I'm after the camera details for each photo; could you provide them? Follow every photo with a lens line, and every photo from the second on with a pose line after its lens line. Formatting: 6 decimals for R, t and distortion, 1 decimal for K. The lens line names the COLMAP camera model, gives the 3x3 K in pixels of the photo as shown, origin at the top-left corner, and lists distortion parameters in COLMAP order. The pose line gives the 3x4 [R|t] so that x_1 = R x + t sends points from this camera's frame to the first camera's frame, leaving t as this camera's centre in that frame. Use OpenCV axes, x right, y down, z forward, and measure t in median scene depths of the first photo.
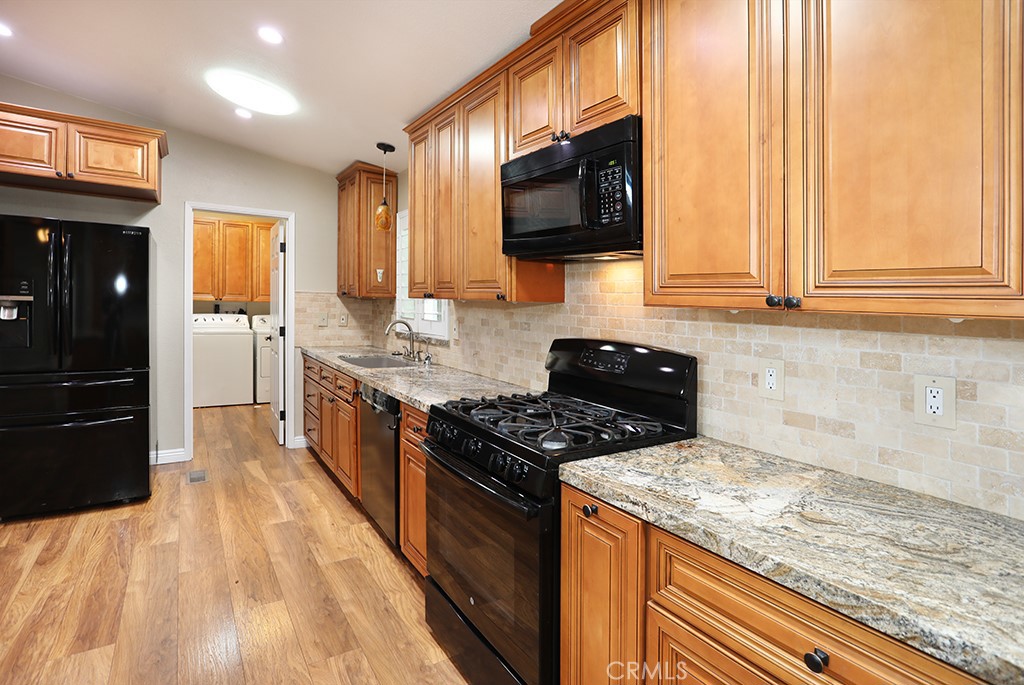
lens RADIAL K [[510.4, 0, 522.2], [0, 510.4, 311.9], [0, 0, 1]] dist [-0.050610, 0.018122]
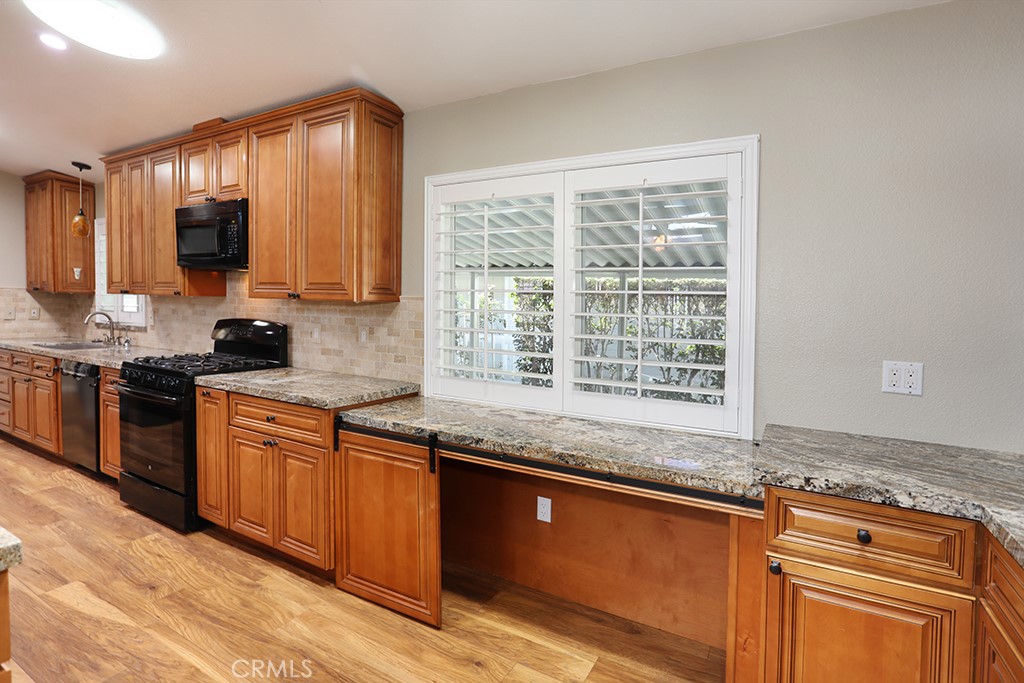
lens RADIAL K [[510.4, 0, 525.4], [0, 510.4, 313.4], [0, 0, 1]] dist [-0.050610, 0.018122]
pose [[0.892931, -0.013927, 0.449978, 0.160473], [0.008692, 0.999868, 0.013698, 0.015285], [-0.450110, -0.008320, 0.892935, -0.613022]]
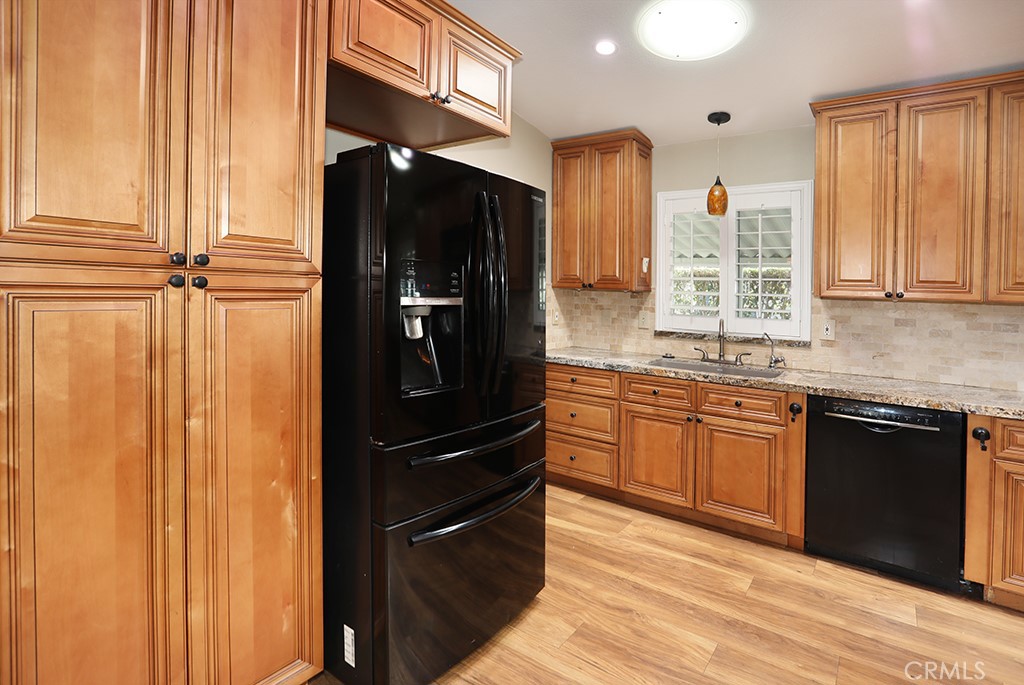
lens RADIAL K [[510.4, 0, 514.5], [0, 510.4, 301.2], [0, 0, 1]] dist [-0.050610, 0.018122]
pose [[0.940885, -0.007874, 0.338636, -1.034007], [0.002632, 0.999870, 0.015936, -0.034514], [-0.338717, -0.014102, 0.940783, 0.374532]]
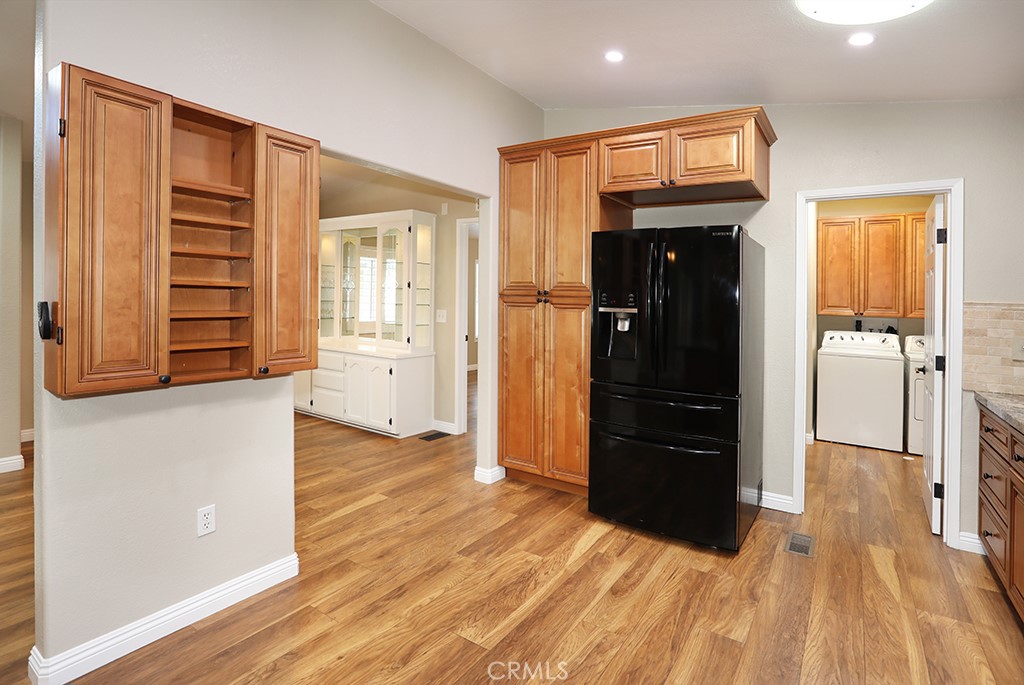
lens RADIAL K [[510.4, 0, 512.6], [0, 510.4, 304.1], [0, 0, 1]] dist [-0.050610, 0.018122]
pose [[0.374229, -0.014197, -0.927228, -0.117680], [-0.029379, 0.999199, -0.027156, -0.004843], [0.926871, 0.037404, 0.373513, 0.338907]]
